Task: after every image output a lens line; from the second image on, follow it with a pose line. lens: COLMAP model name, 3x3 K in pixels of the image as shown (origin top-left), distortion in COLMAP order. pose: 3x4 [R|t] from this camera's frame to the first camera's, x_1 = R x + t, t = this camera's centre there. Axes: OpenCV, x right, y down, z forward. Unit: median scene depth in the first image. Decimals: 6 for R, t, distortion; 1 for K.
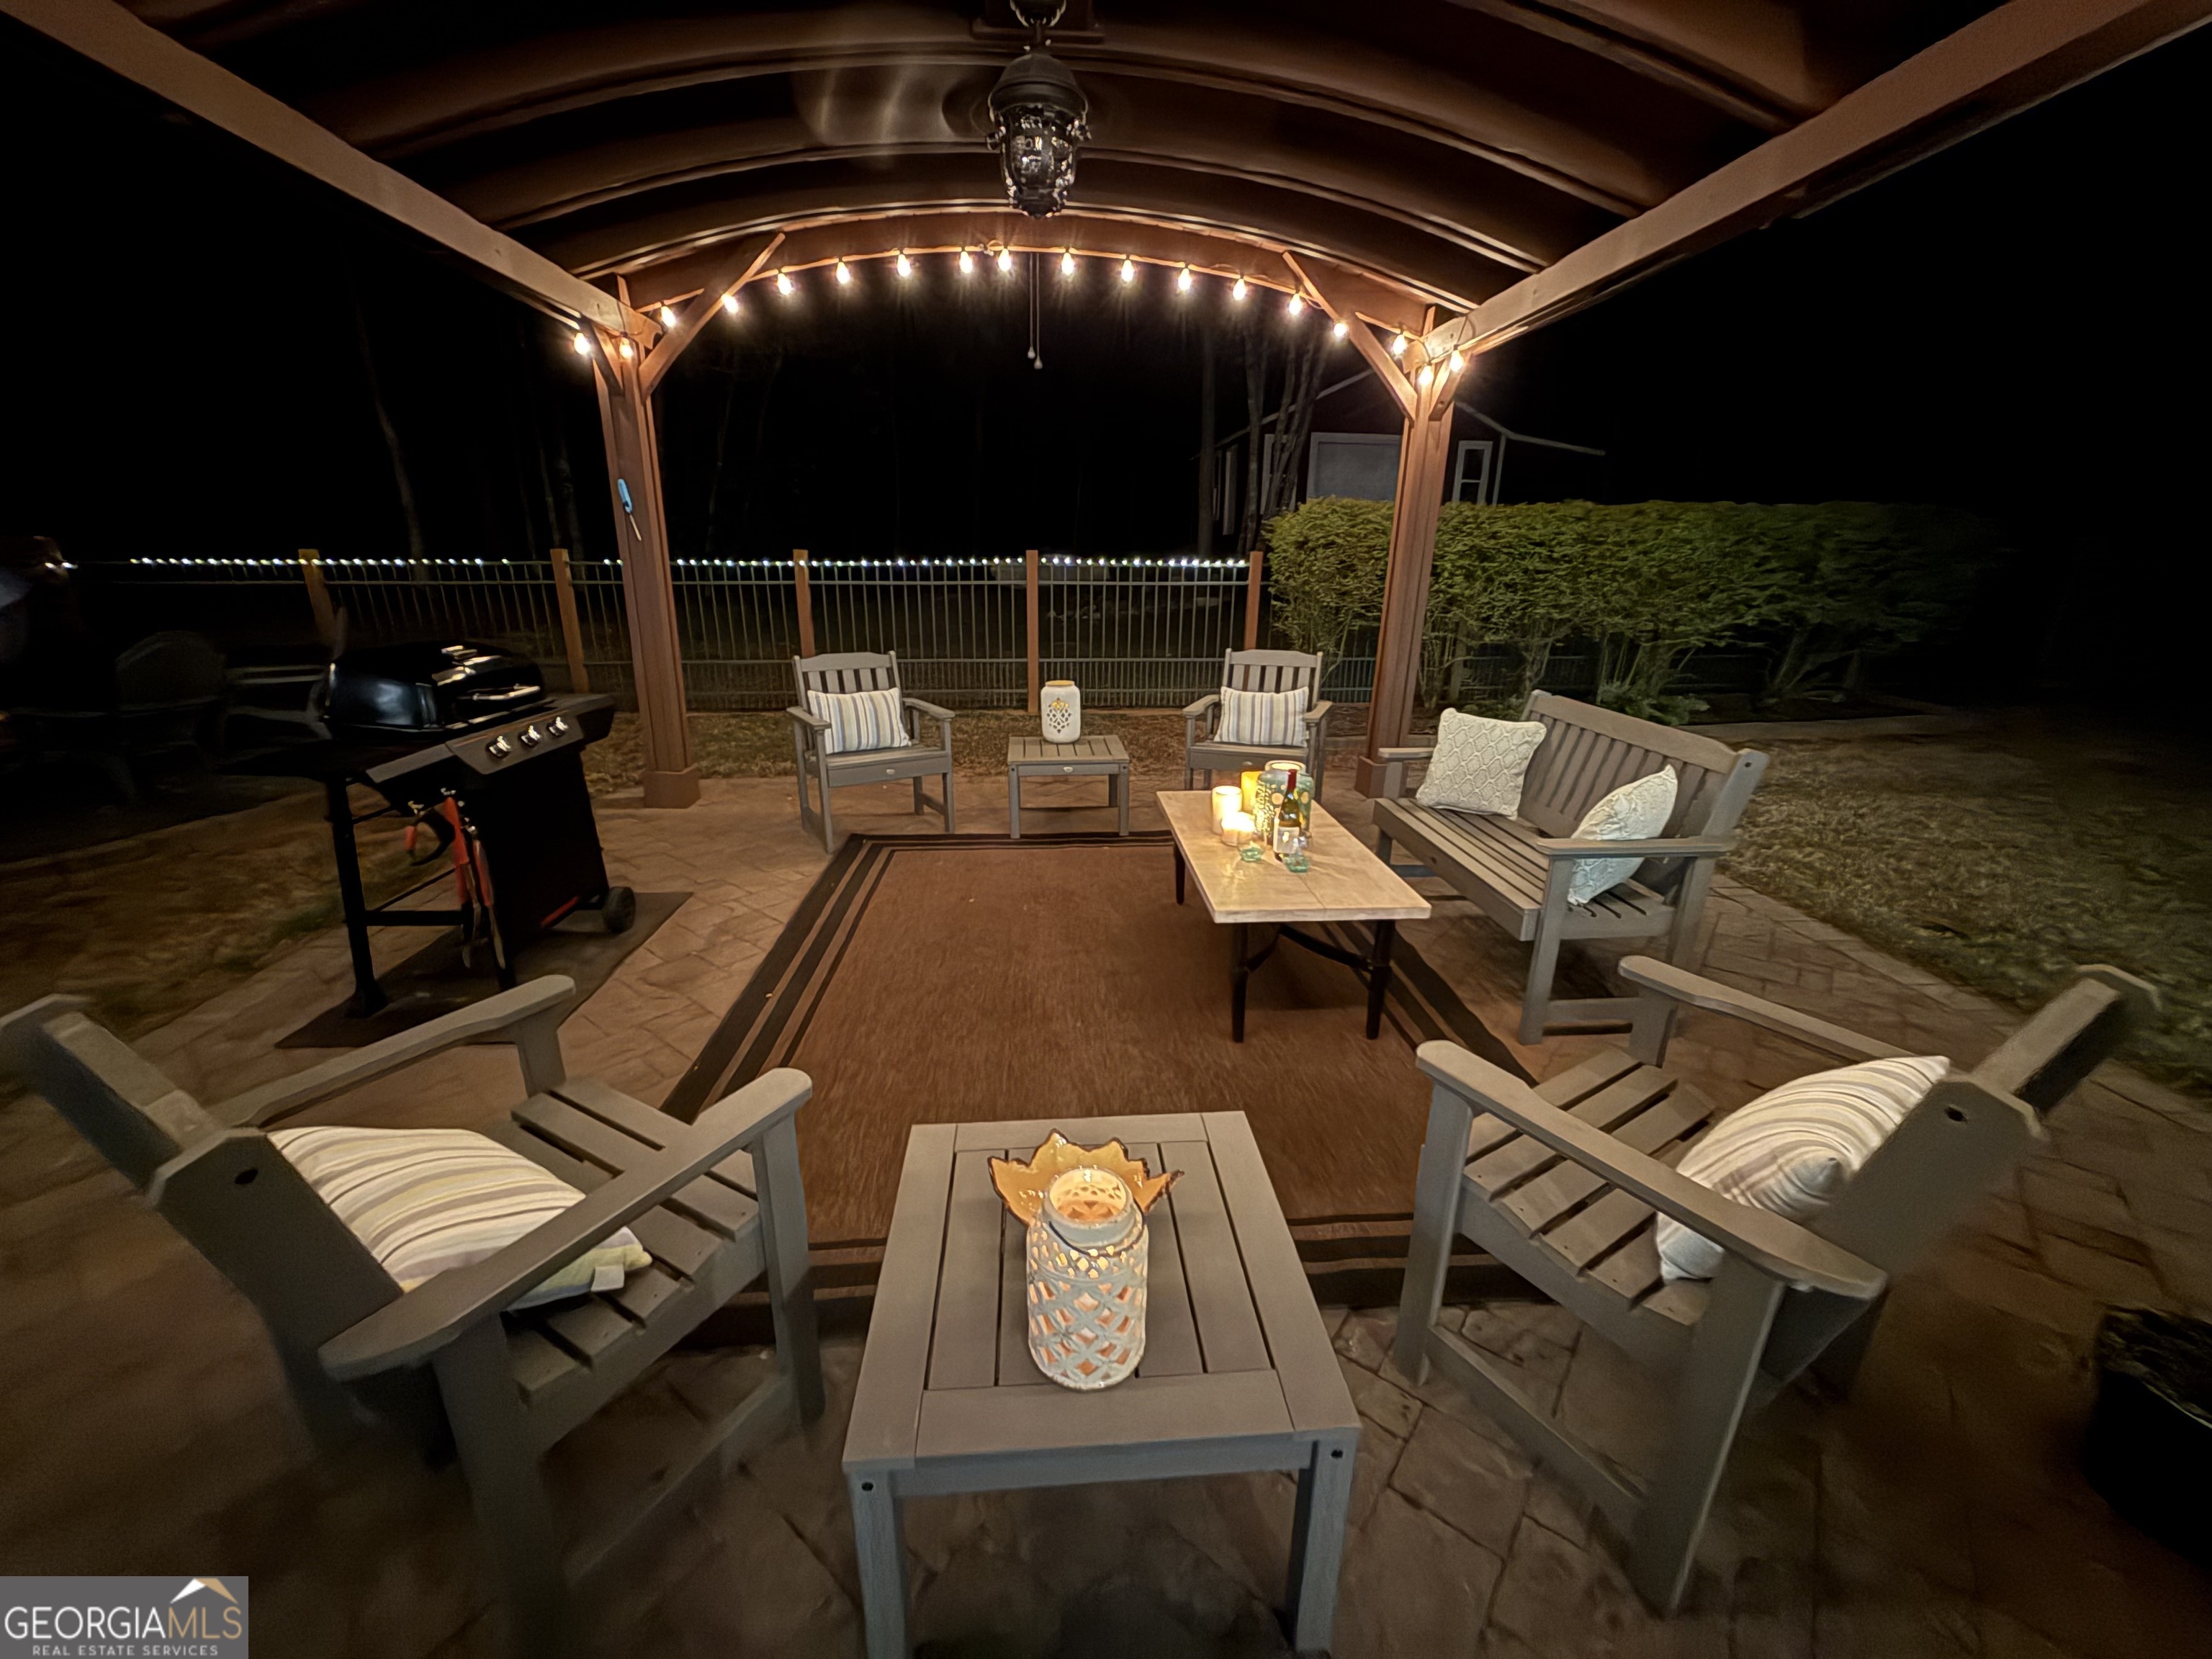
lens RADIAL K [[874.1, 0, 1103.5], [0, 874.1, 823.1], [0, 0, 1]] dist [-0.000727, 0.000471]
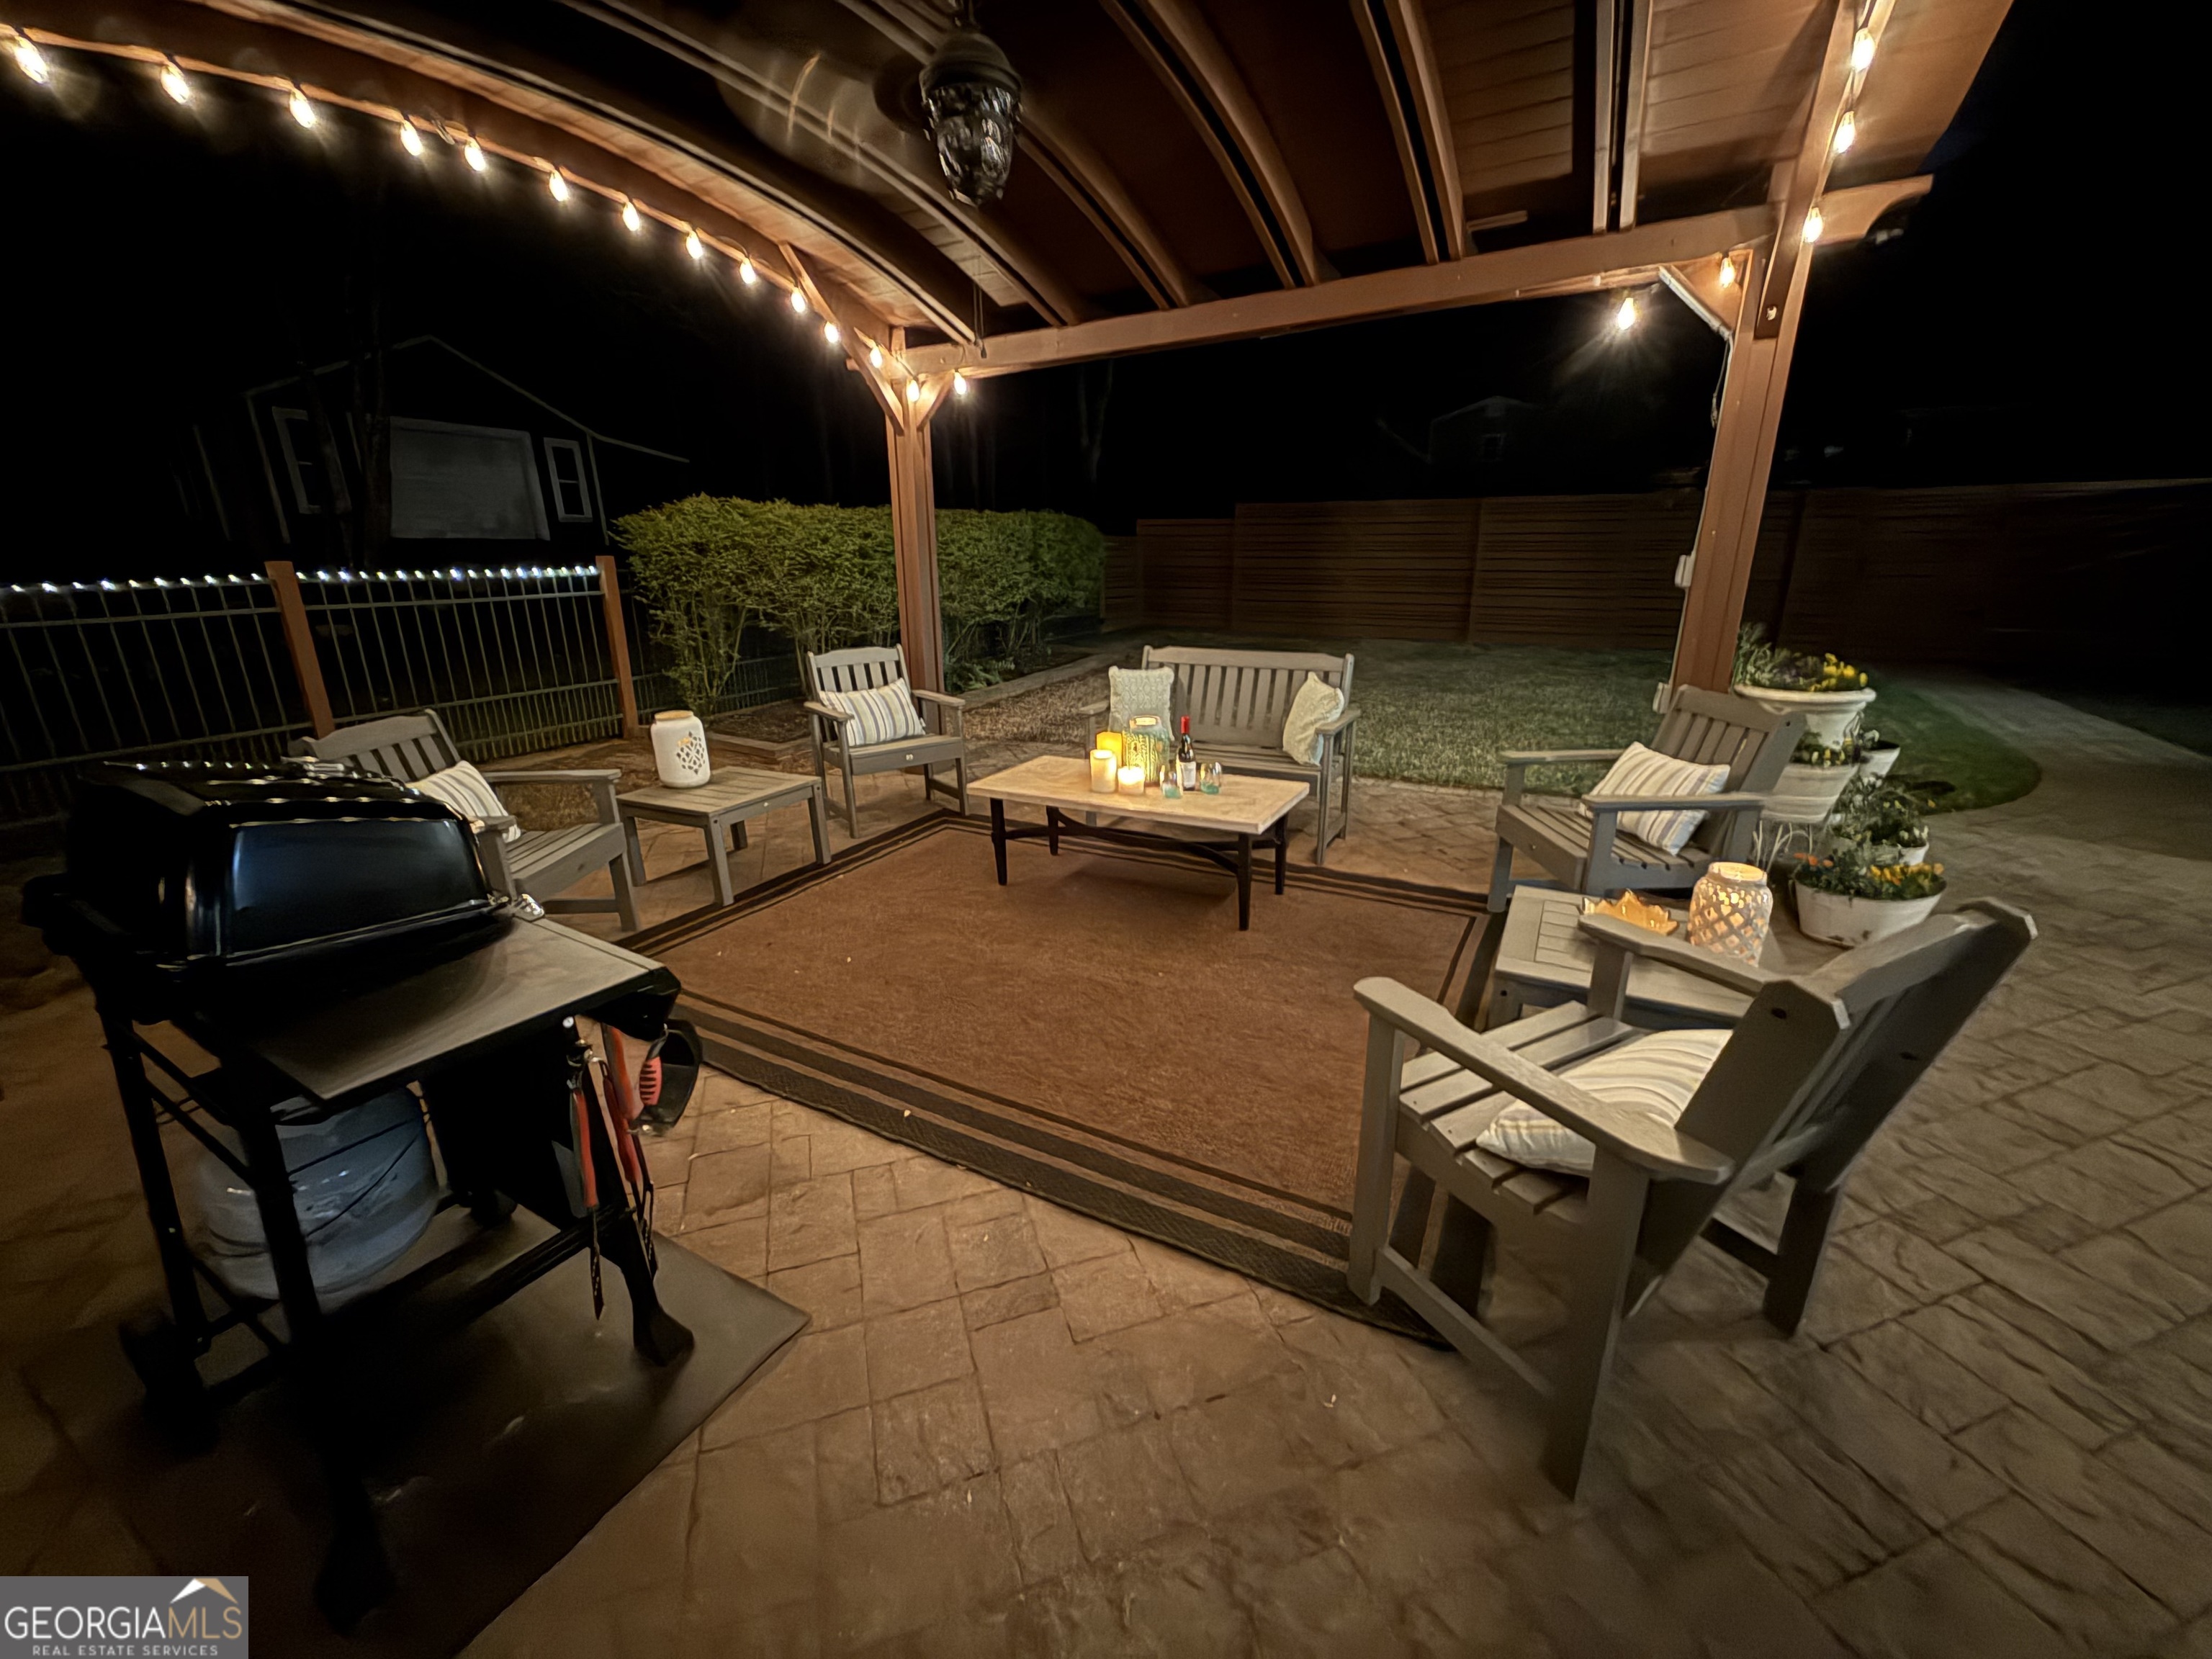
lens RADIAL K [[874.1, 0, 1103.5], [0, 874.1, 823.1], [0, 0, 1]] dist [-0.000727, 0.000471]
pose [[0.545534, -0.264949, 0.795107, -0.511606], [0.269800, 0.953730, 0.132693, -0.065967], [-0.793474, 0.142131, 0.591775, 0.219915]]
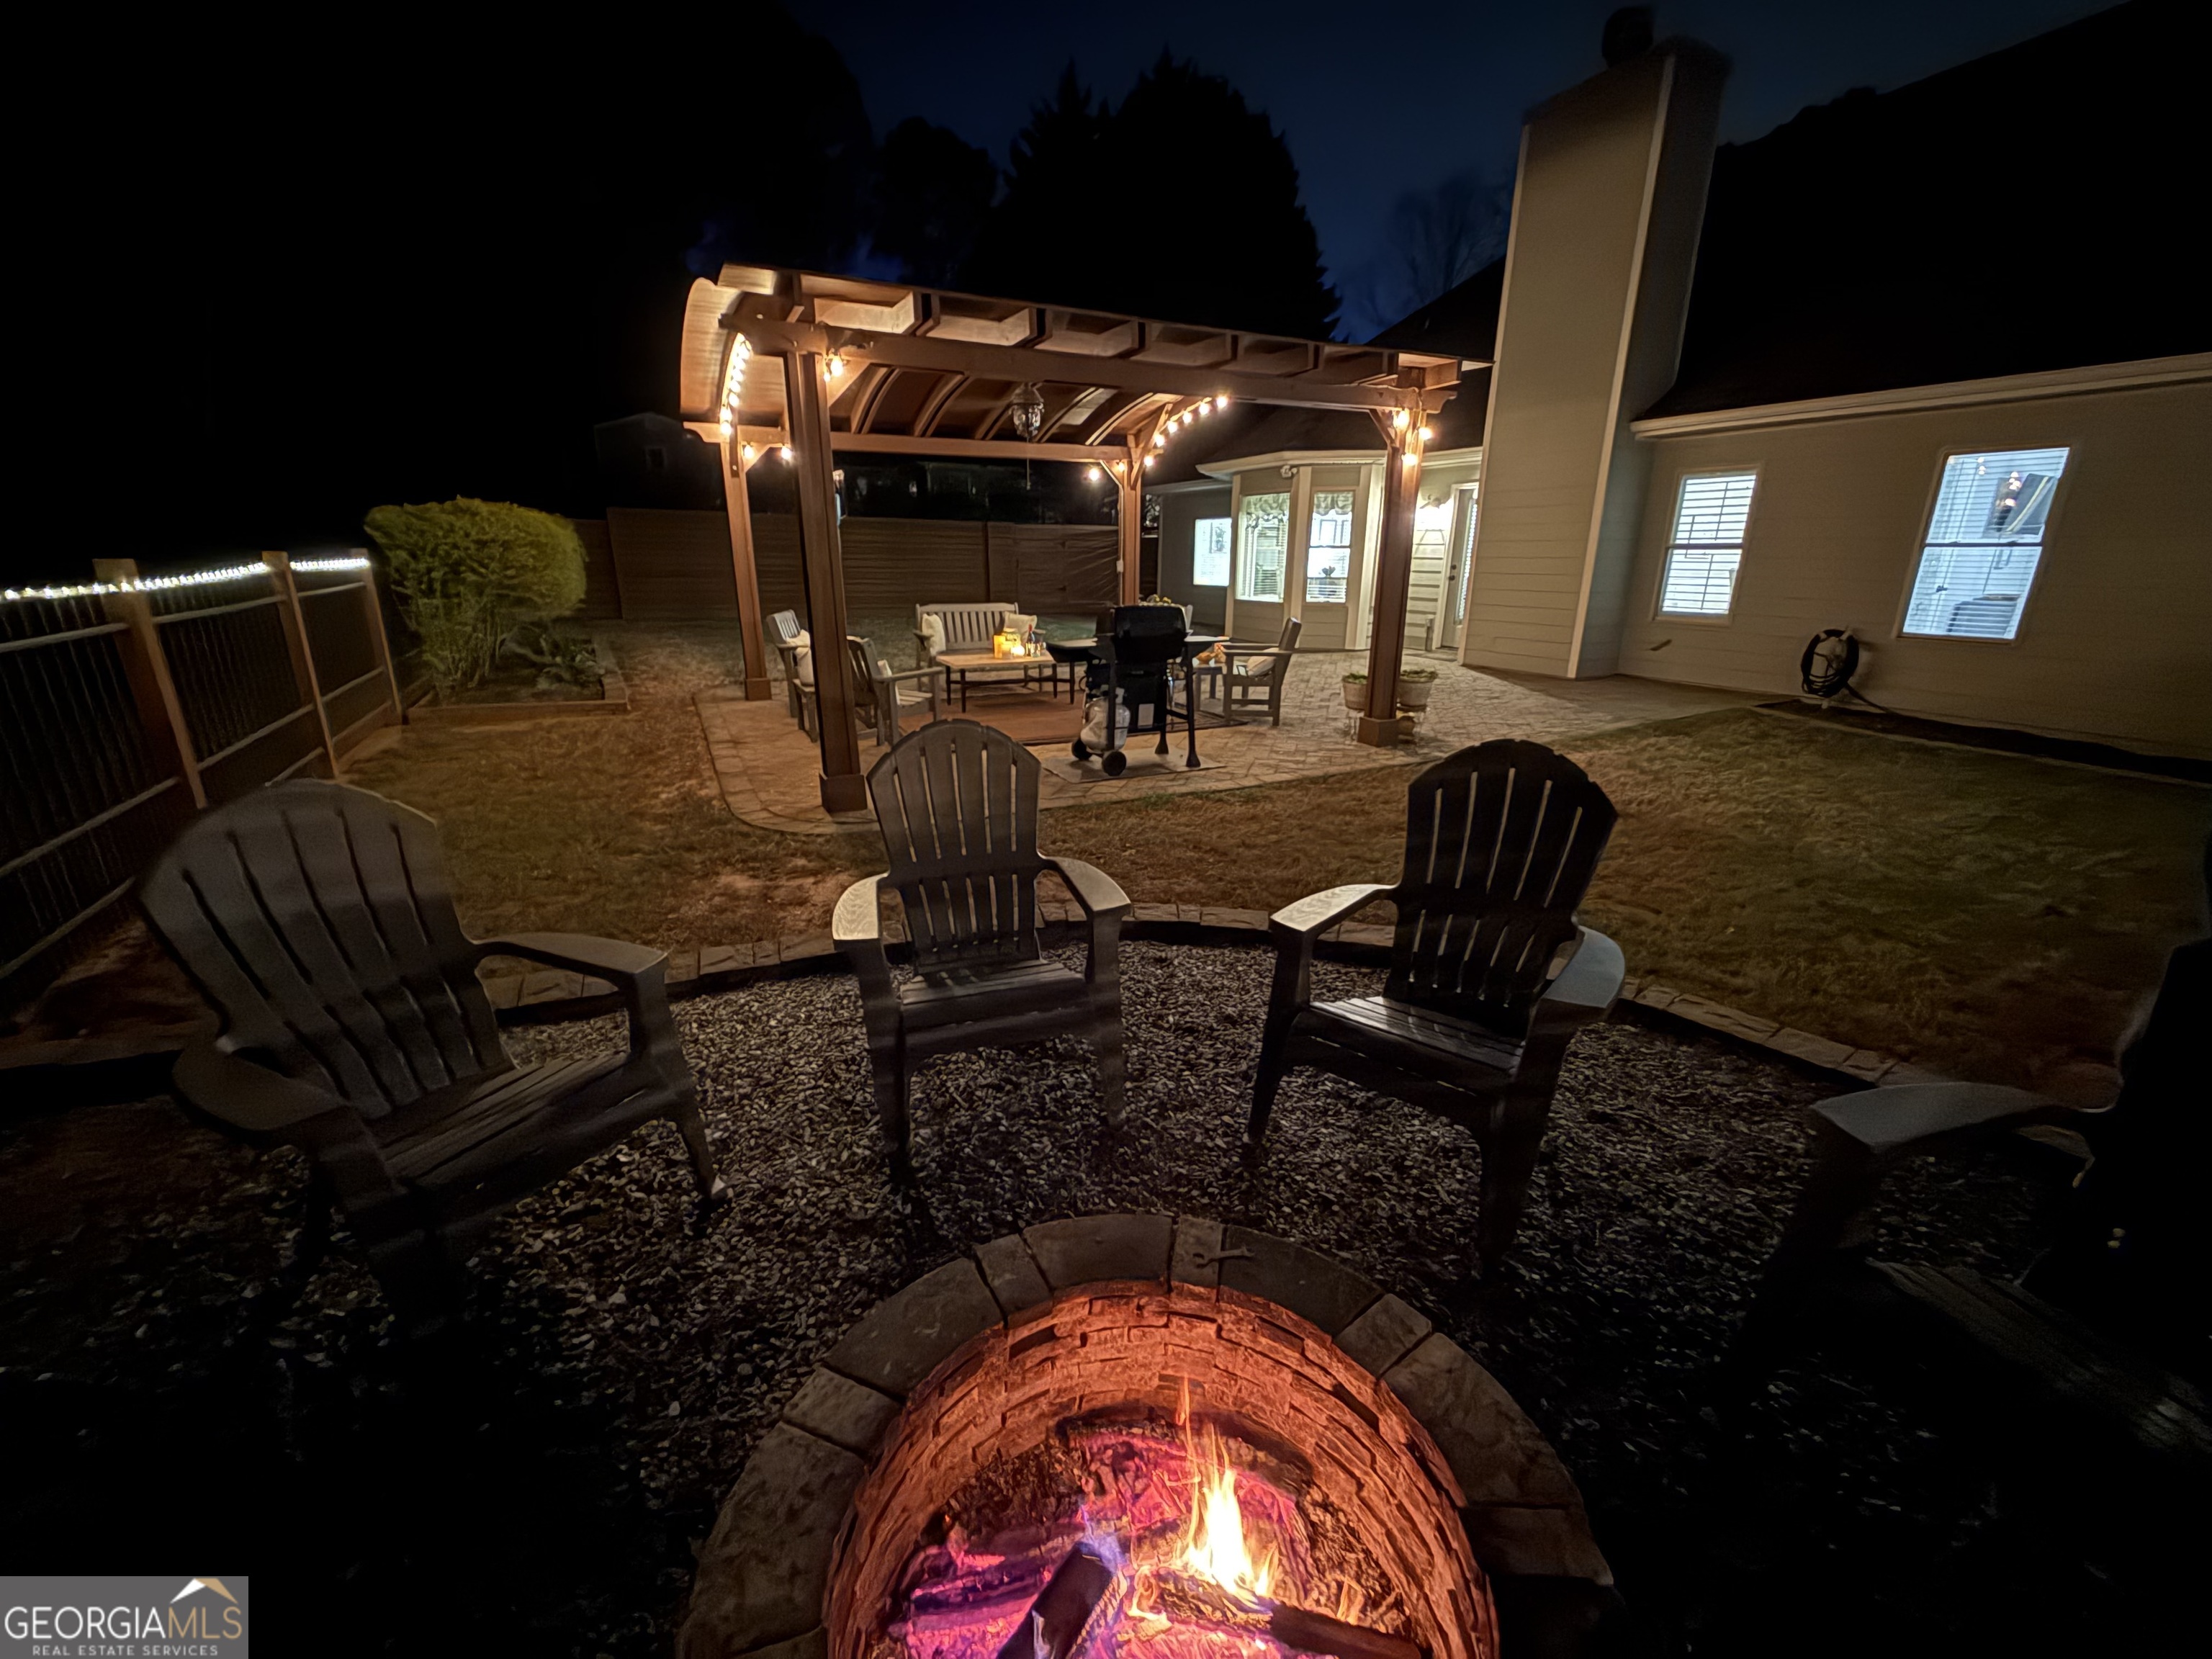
lens RADIAL K [[874.1, 0, 1103.5], [0, 874.1, 823.1], [0, 0, 1]] dist [-0.000727, 0.000471]
pose [[-0.382326, -0.290503, 0.877174, -1.646397], [0.264258, 0.875271, 0.405053, -0.371019], [-0.885435, 0.386663, -0.257871, 1.088413]]
